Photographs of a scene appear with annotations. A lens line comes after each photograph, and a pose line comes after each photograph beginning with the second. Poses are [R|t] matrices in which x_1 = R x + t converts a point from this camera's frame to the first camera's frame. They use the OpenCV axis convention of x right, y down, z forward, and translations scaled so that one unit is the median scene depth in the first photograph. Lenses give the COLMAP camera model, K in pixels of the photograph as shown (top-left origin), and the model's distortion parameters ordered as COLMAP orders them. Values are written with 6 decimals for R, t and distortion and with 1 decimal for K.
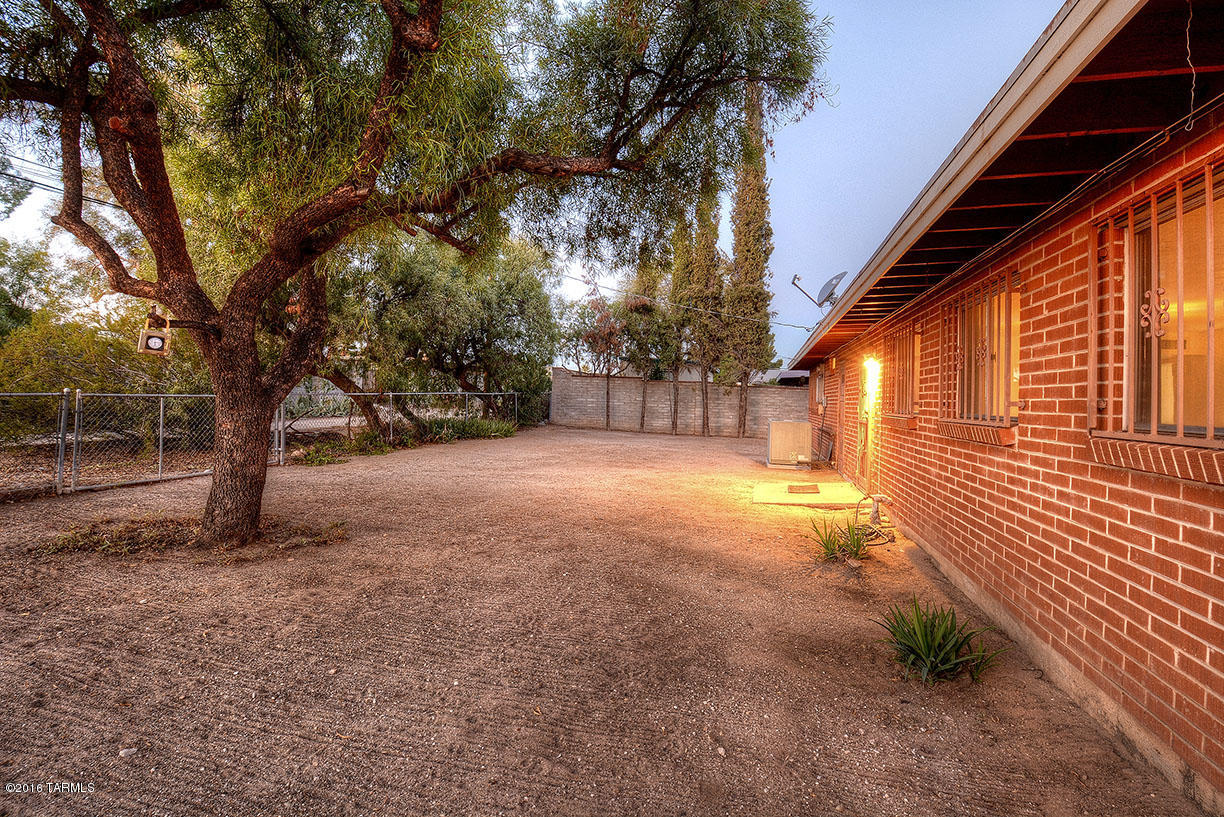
lens RADIAL K [[552.0, 0, 605.0], [0, 552.0, 373.4], [0, 0, 1]] dist [0.014001, -0.017641]
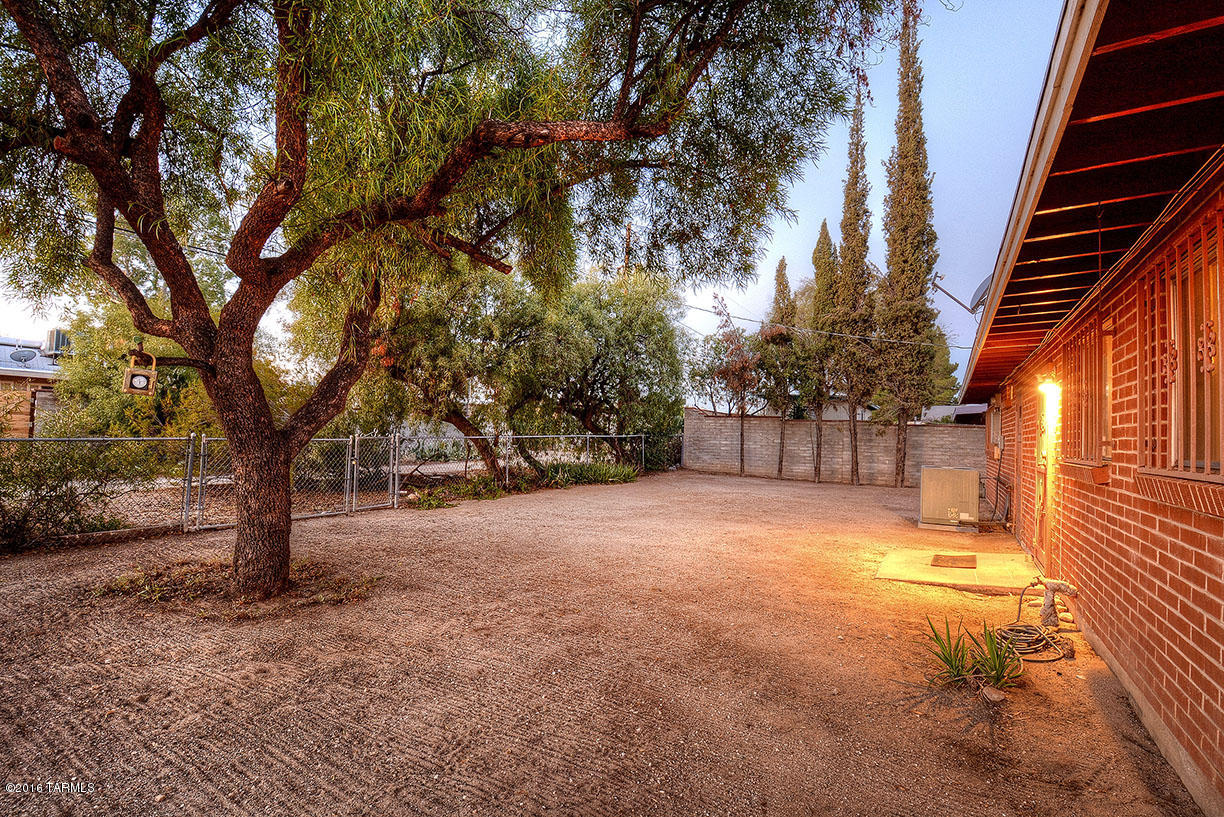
lens RADIAL K [[576.1, 0, 612.0], [0, 576.1, 408.5], [0, 0, 1]] dist [0.013148, -0.022575]
pose [[0.968746, -0.018892, -0.247335, 0.127060], [0.016003, 0.999778, -0.013687, 0.010314], [0.247539, 0.009301, 0.968833, 0.160074]]
